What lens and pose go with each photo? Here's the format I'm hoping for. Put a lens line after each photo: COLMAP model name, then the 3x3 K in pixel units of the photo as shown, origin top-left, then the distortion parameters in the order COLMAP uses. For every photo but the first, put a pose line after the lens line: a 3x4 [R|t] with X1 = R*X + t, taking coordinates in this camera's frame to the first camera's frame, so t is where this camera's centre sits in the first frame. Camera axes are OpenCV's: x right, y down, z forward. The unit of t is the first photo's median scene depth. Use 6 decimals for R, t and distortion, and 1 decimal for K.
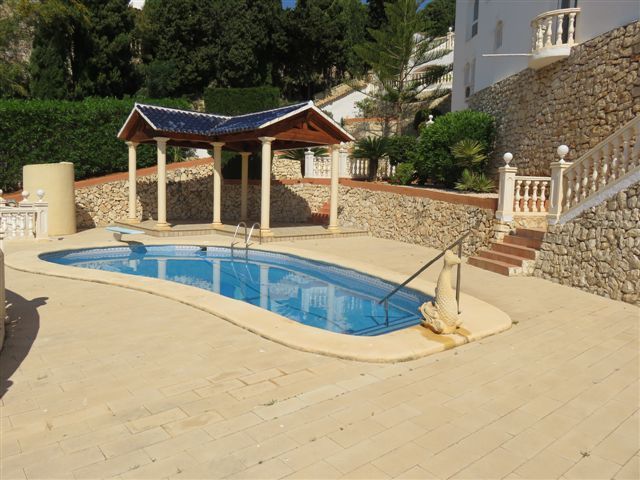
lens RADIAL K [[477.6, 0, 320.5], [0, 477.6, 238.9], [0, 0, 1]] dist [-0.007163, 0.001013]
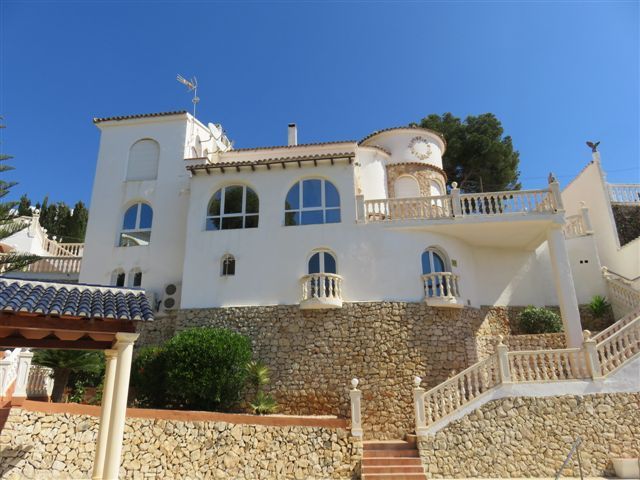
lens RADIAL K [[477.6, 0, 320.5], [0, 477.6, 239.4], [0, 0, 1]] dist [-0.007163, 0.001013]
pose [[0.224890, 0.299626, 0.927172, -0.826798], [0.116179, 0.936513, -0.330825, -0.111086], [-0.967433, 0.182117, 0.175802, 0.748191]]
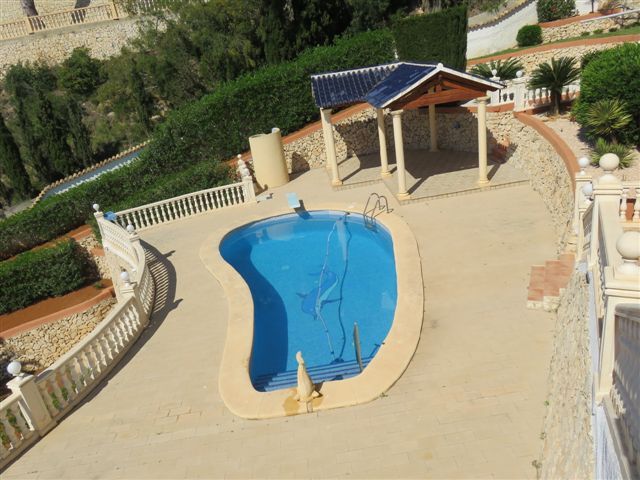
lens RADIAL K [[477.6, 0, 319.1], [0, 477.6, 240.5], [0, 0, 1]] dist [-0.007163, 0.001013]
pose [[0.788157, 0.093087, -0.608394, 0.509450], [0.108036, 0.952224, 0.285652, -0.308334], [0.605918, -0.290867, 0.740446, 0.028434]]
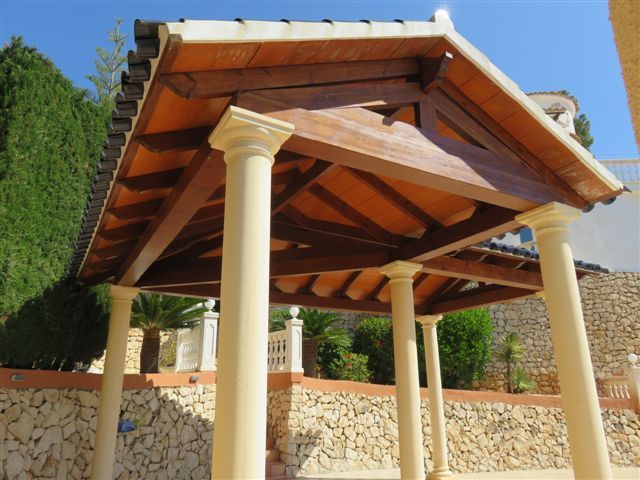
lens RADIAL K [[477.6, 0, 319.9], [0, 477.6, 239.1], [0, 0, 1]] dist [-0.007163, 0.001013]
pose [[0.171241, 0.279154, 0.944854, -0.786245], [0.113623, 0.947025, -0.300388, -0.171621], [-0.978655, 0.158796, 0.130451, 1.417589]]
